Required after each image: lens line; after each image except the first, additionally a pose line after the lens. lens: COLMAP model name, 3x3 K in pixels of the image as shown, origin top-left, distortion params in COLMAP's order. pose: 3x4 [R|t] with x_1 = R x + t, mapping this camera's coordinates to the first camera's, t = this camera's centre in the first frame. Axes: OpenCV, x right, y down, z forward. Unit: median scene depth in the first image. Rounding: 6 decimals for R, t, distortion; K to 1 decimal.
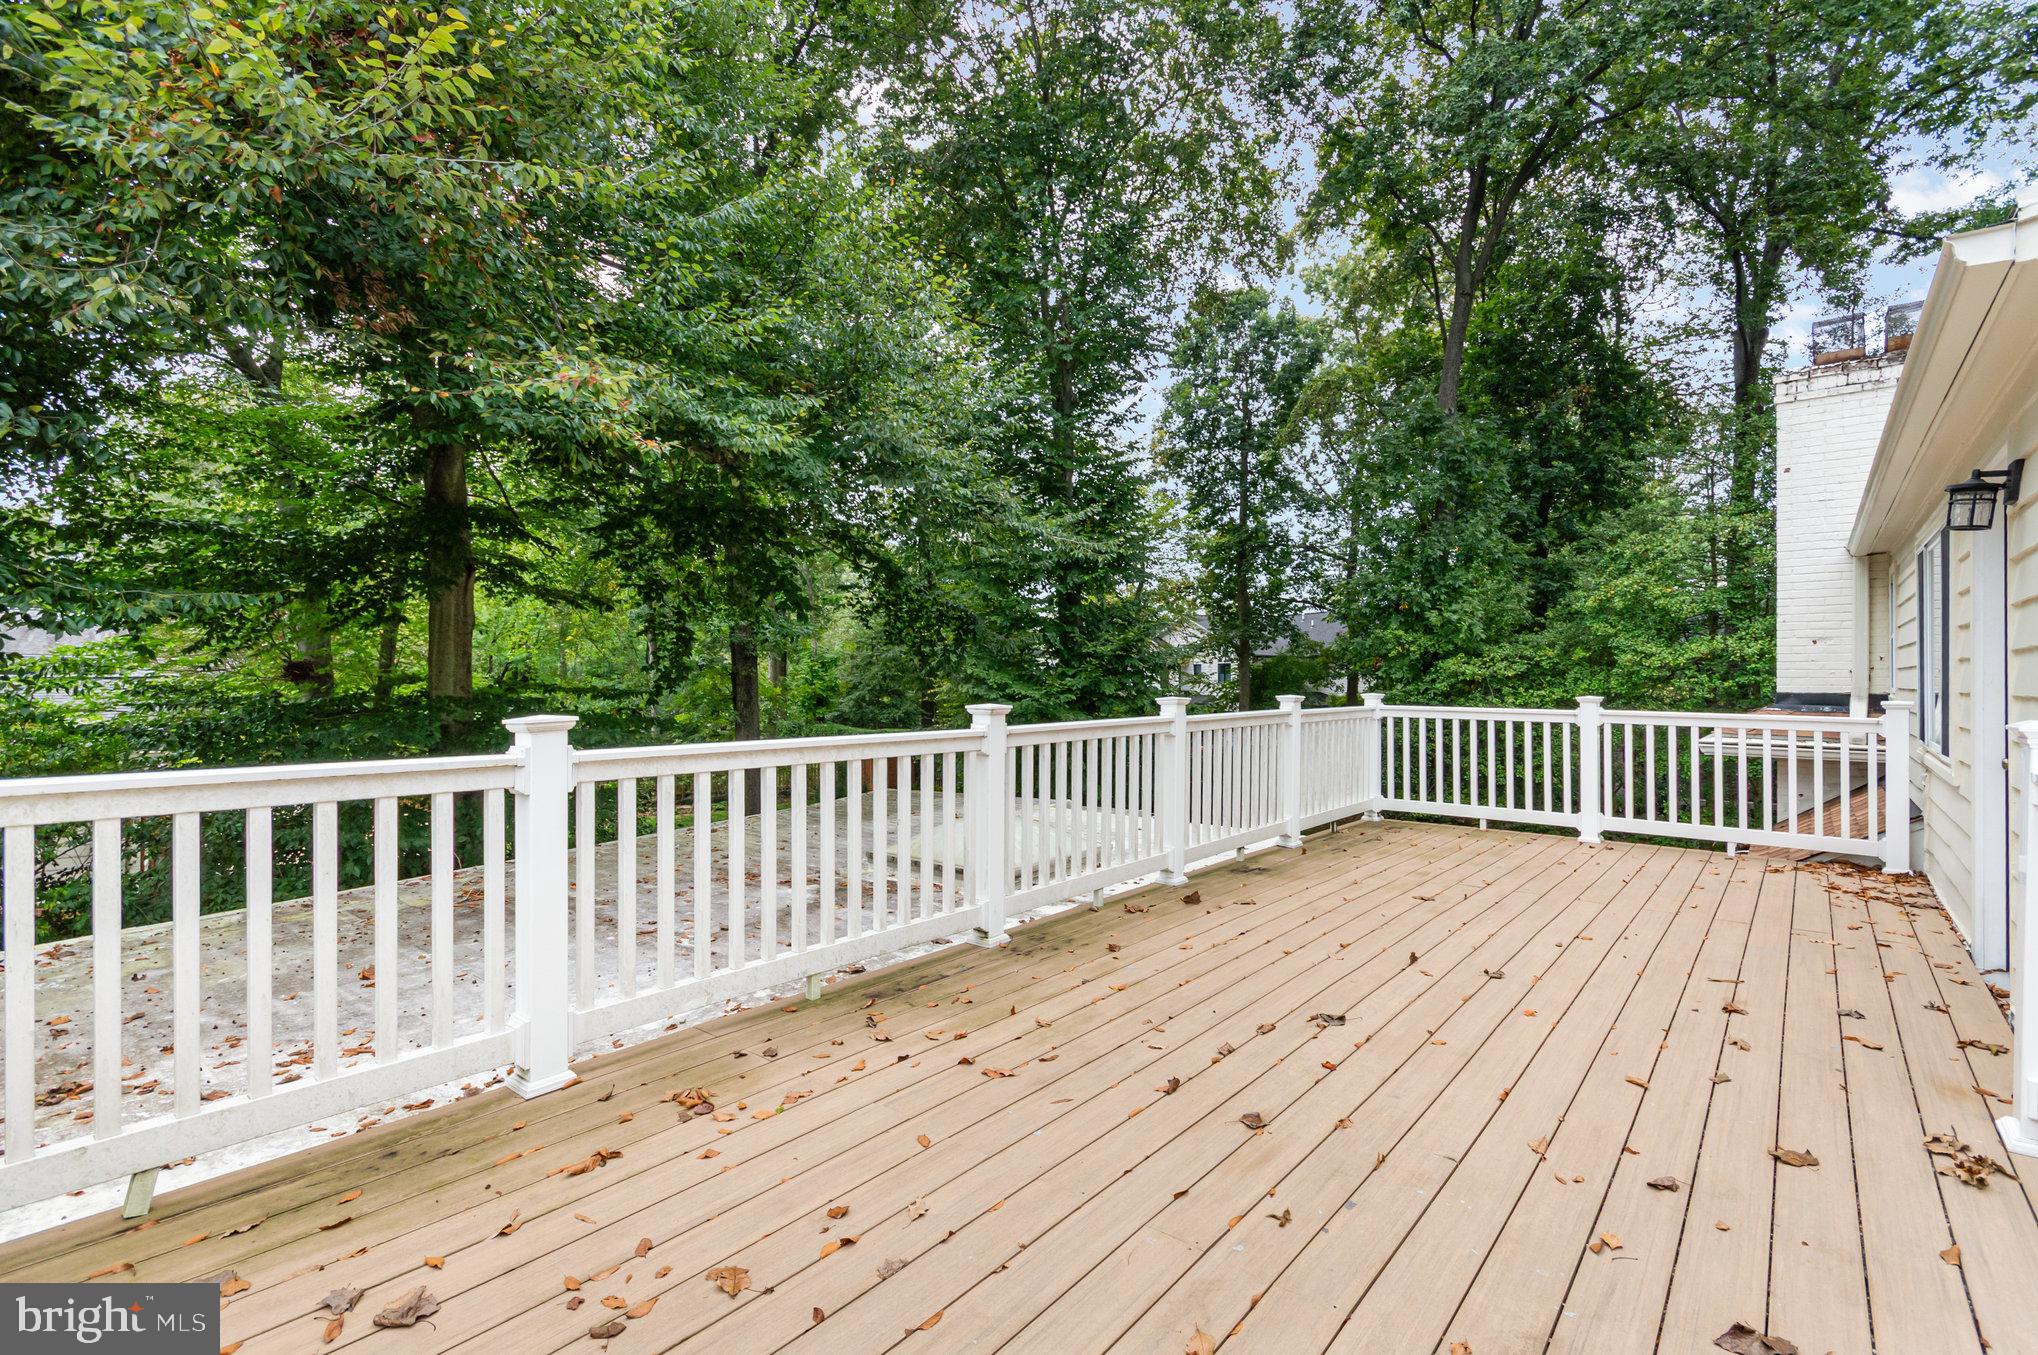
lens RADIAL K [[916.1, 0, 1007.4], [0, 916.1, 678.7], [0, 0, 1]] dist [0.003868, -0.001847]
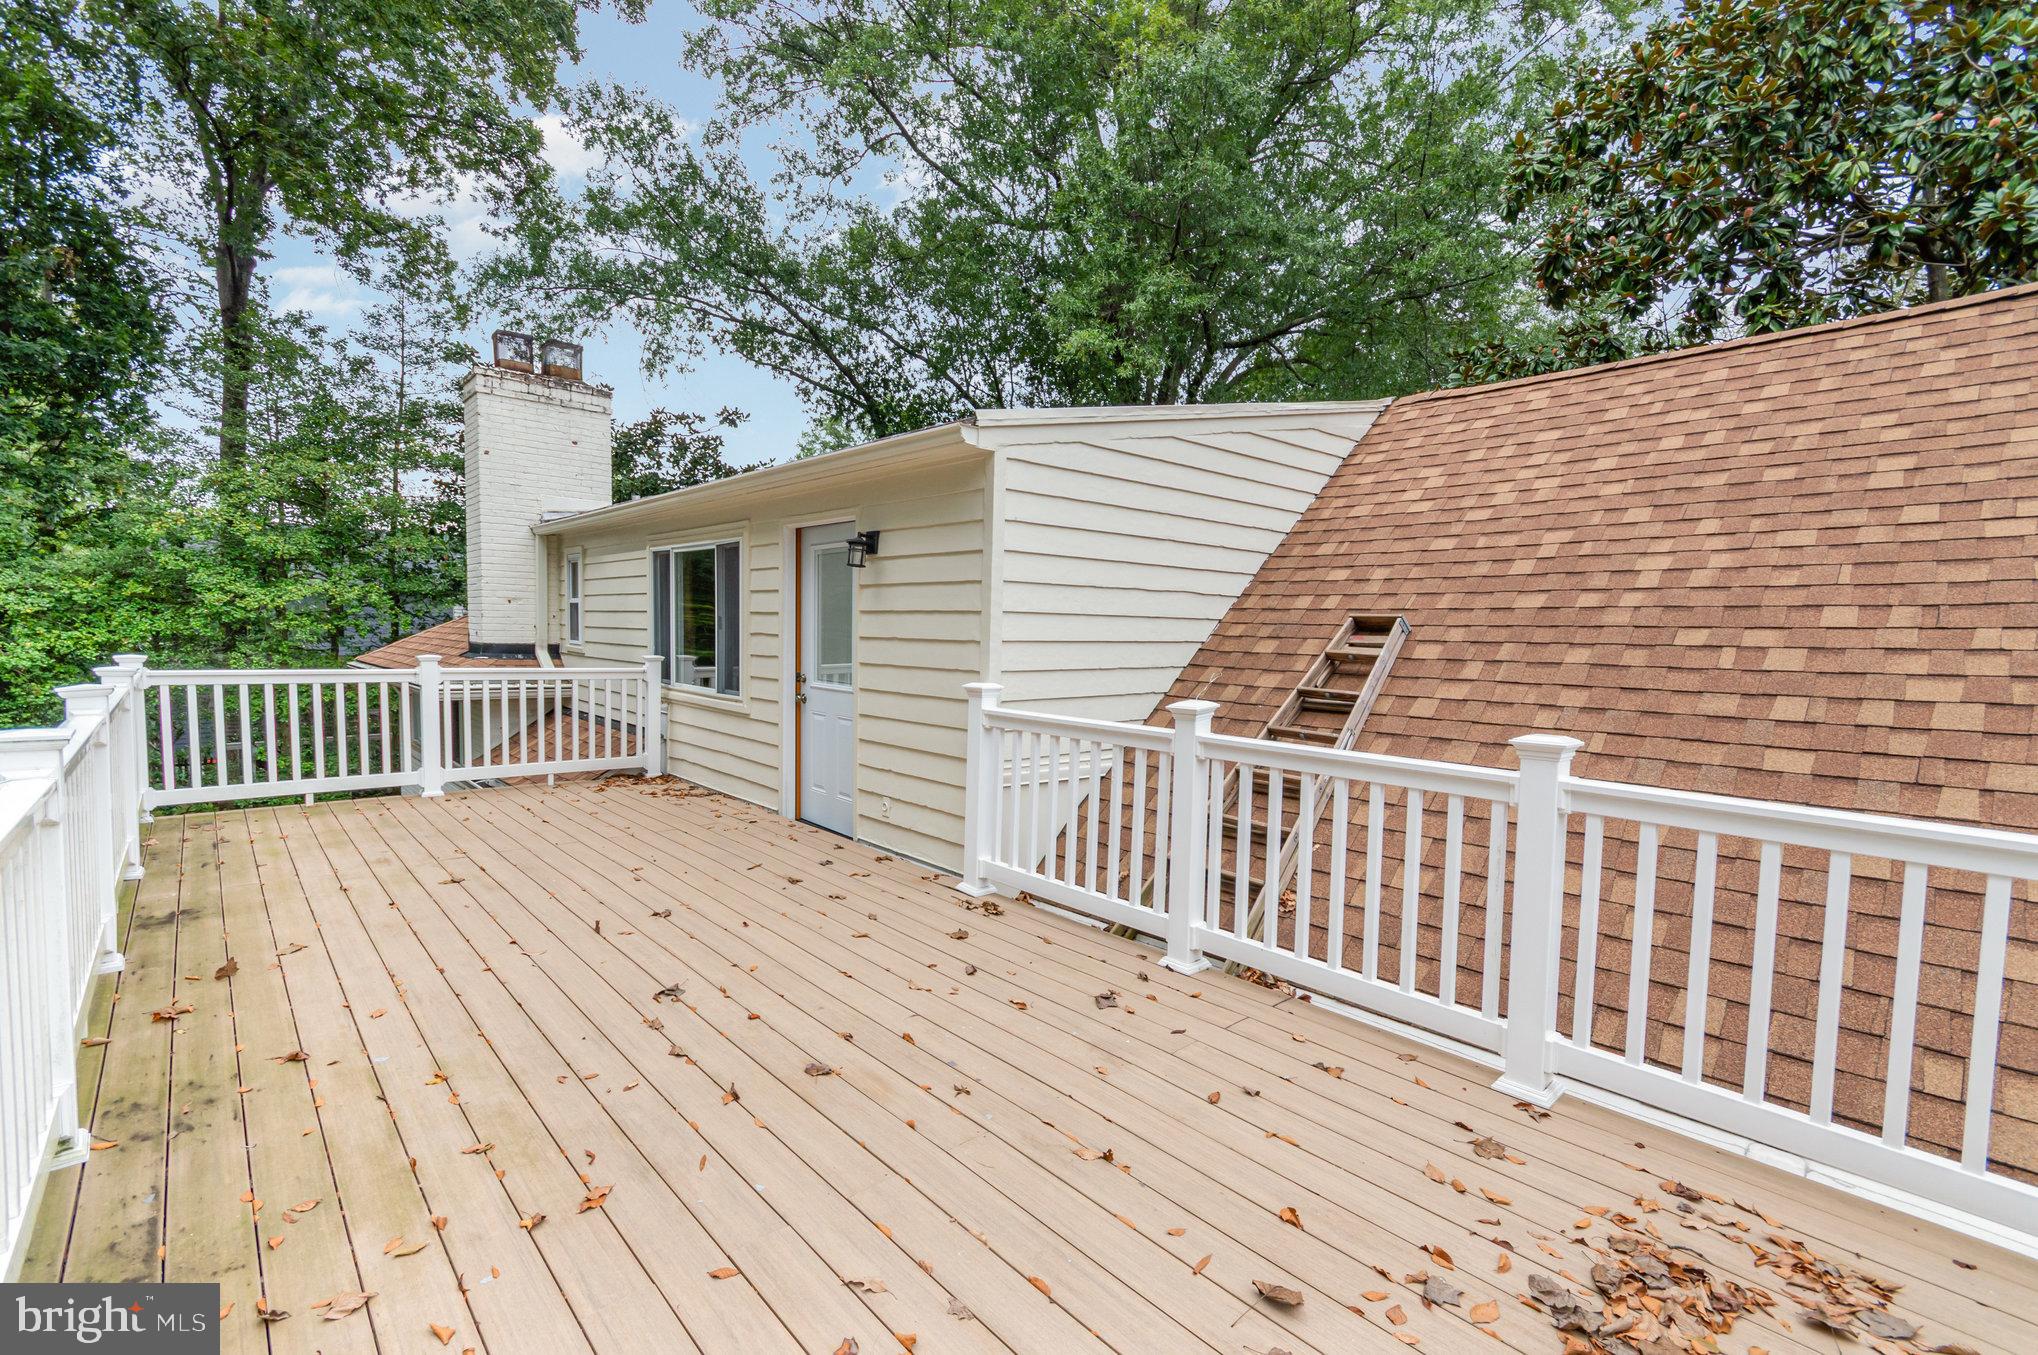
lens RADIAL K [[916.1, 0, 1005.6], [0, 916.1, 685.5], [0, 0, 1]] dist [0.003868, -0.001847]
pose [[0.131643, -0.059491, 0.989510, -0.296134], [-0.024273, 0.997705, 0.063213, -0.027259], [-0.991000, -0.032340, 0.129897, 0.234459]]
